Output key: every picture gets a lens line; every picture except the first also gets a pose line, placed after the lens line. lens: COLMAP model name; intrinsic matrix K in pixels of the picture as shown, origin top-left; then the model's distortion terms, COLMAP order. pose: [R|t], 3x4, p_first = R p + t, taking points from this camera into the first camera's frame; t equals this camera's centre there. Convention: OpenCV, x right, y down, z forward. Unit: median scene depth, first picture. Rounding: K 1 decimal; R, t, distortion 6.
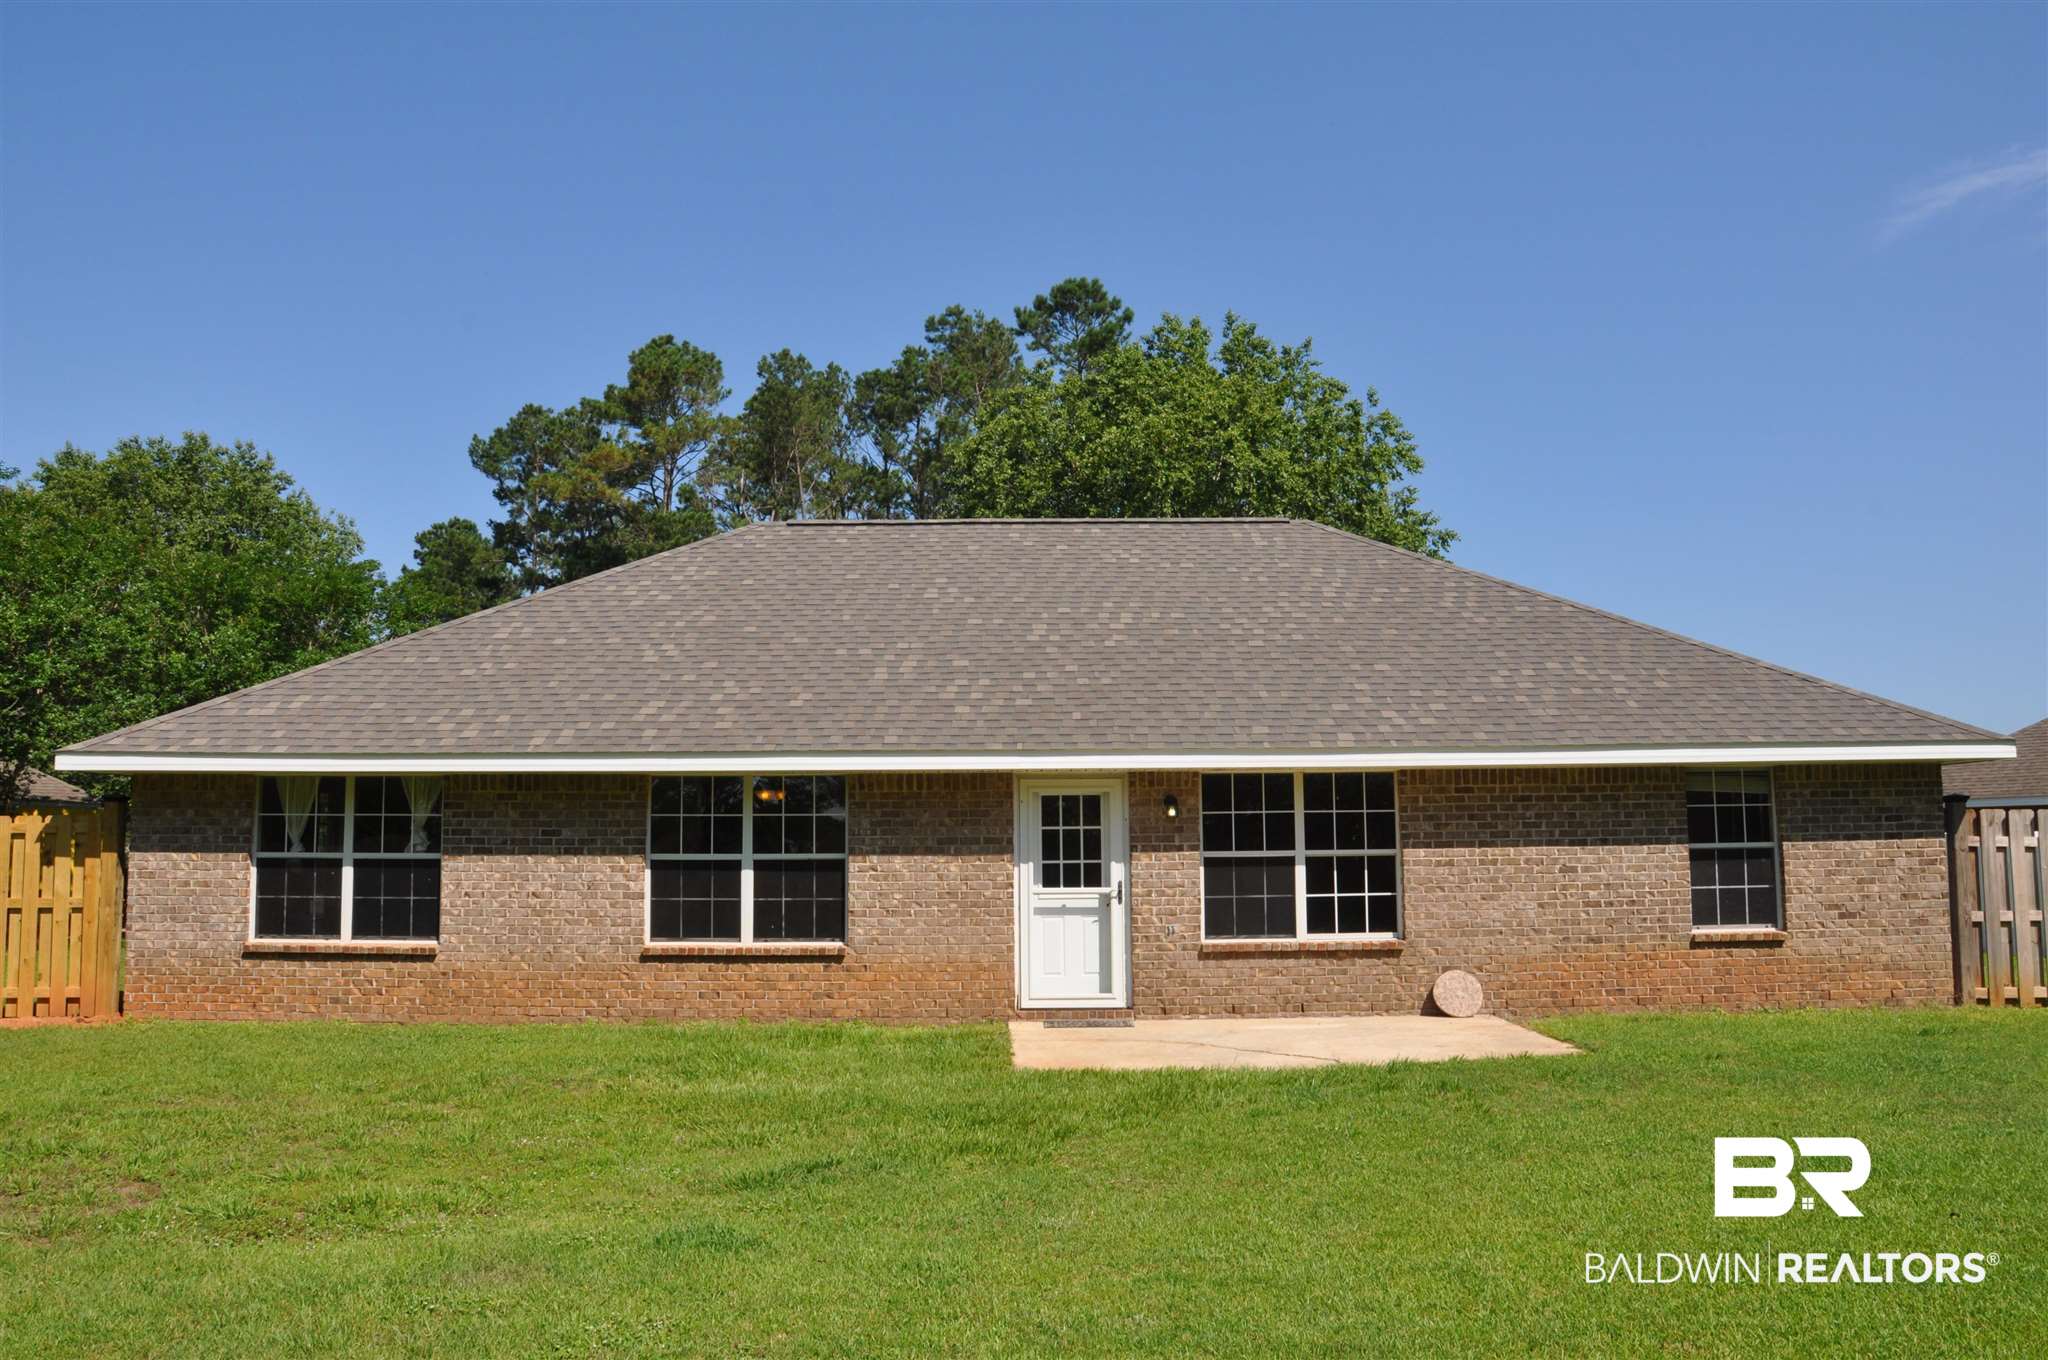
lens RADIAL K [[1610.0, 0, 1017.9], [0, 1610.0, 671.9], [0, 0, 1]] dist [-0.141636, 0.099098]
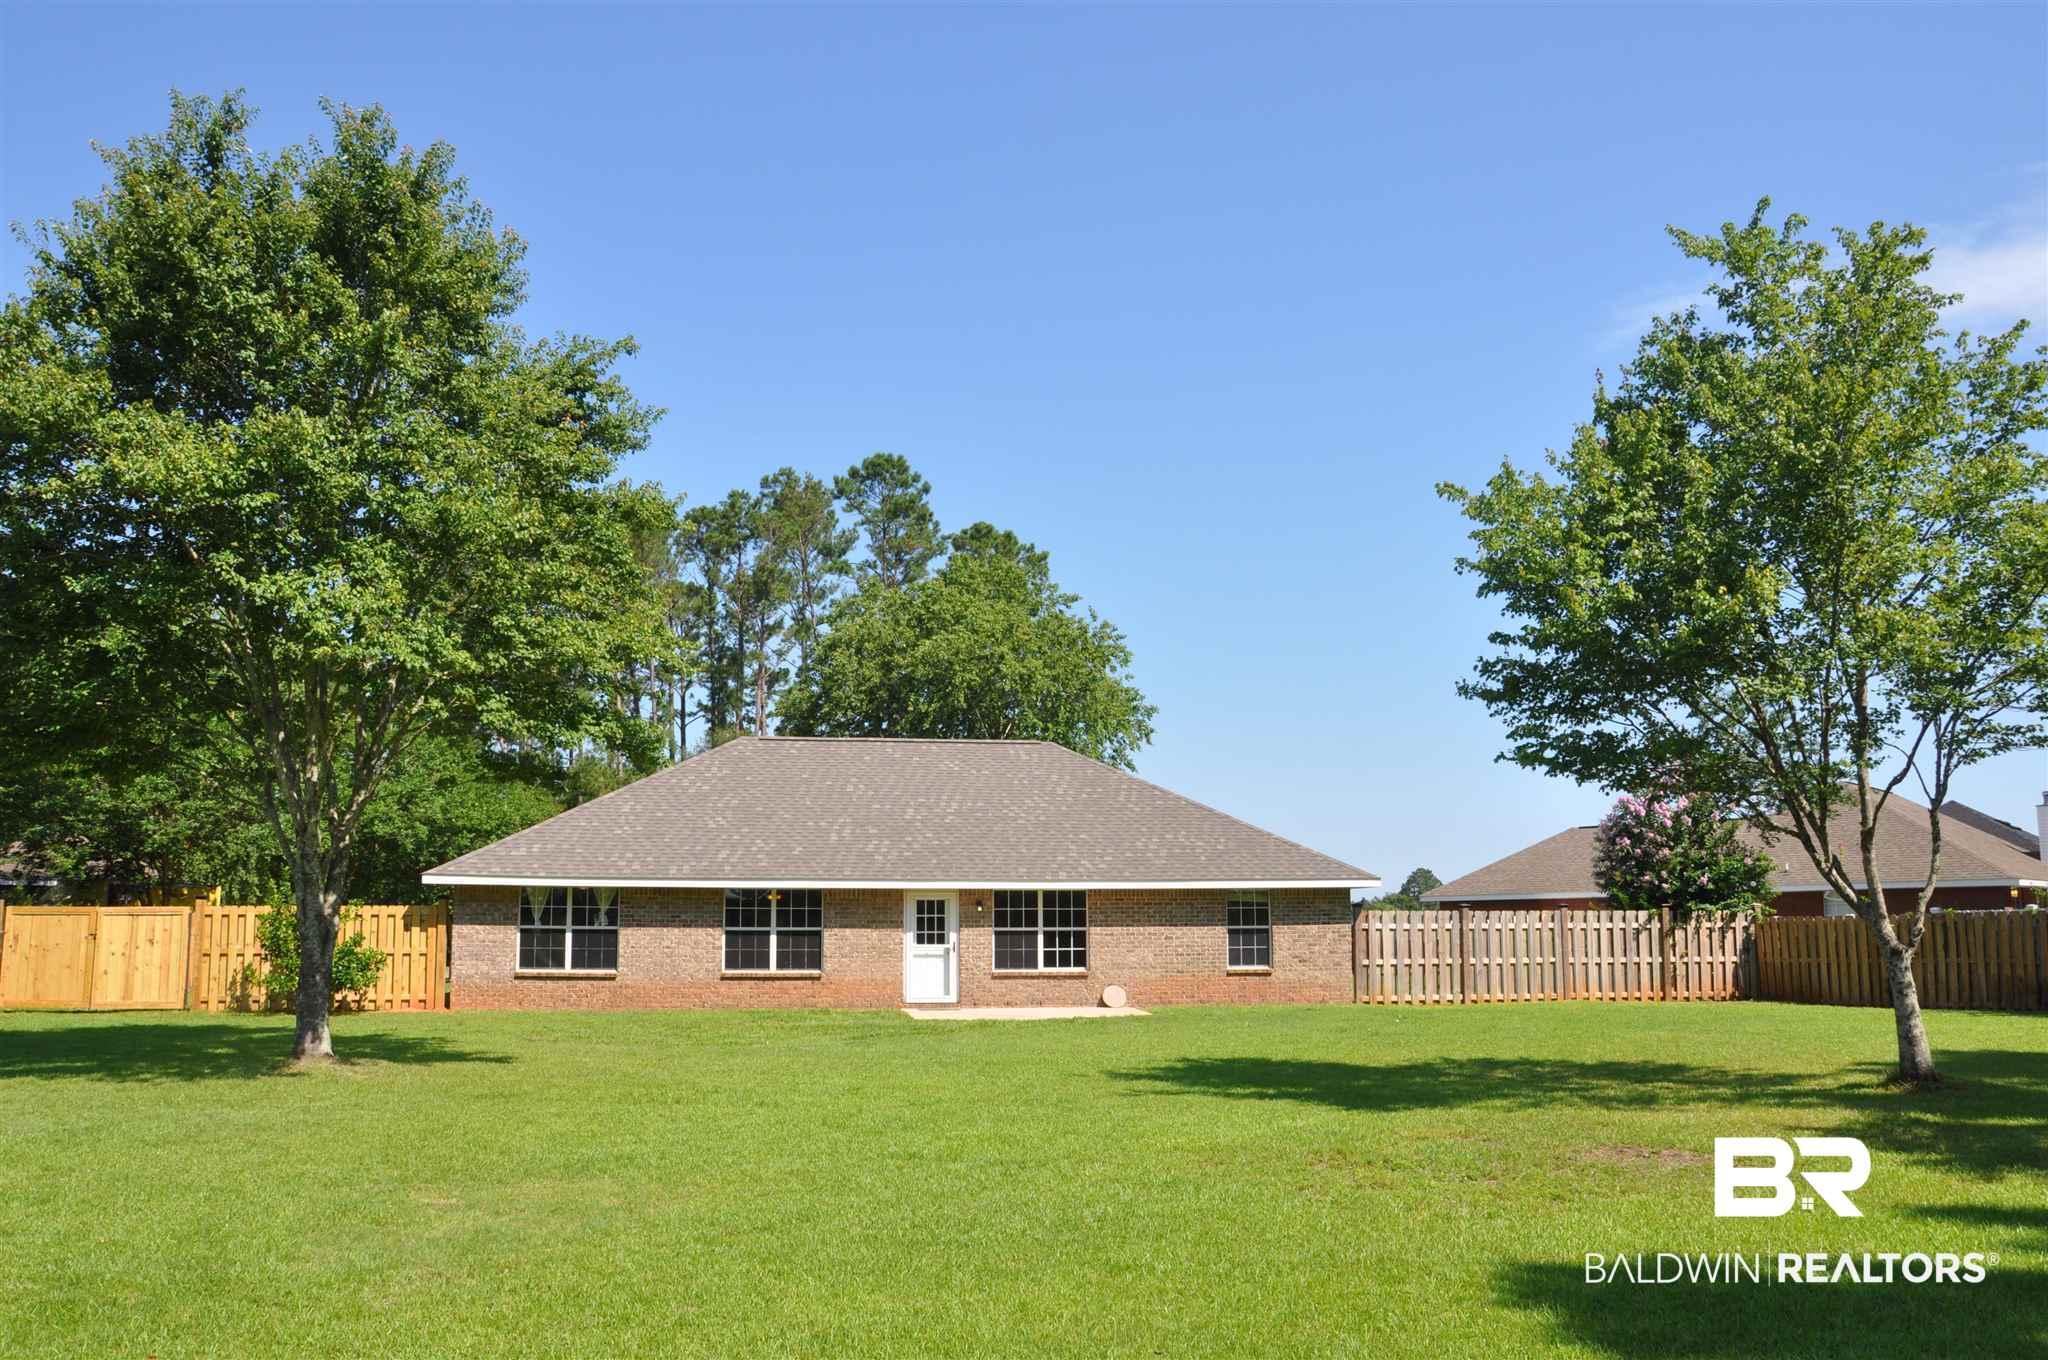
lens RADIAL K [[1610.0, 0, 1017.9], [0, 1610.0, 671.9], [0, 0, 1]] dist [-0.141636, 0.099098]
pose [[0.989643, 0.026466, 0.141090, -0.156618], [-0.019609, 0.998568, -0.049767, -0.116592], [-0.142205, 0.046485, 0.988745, -1.078720]]
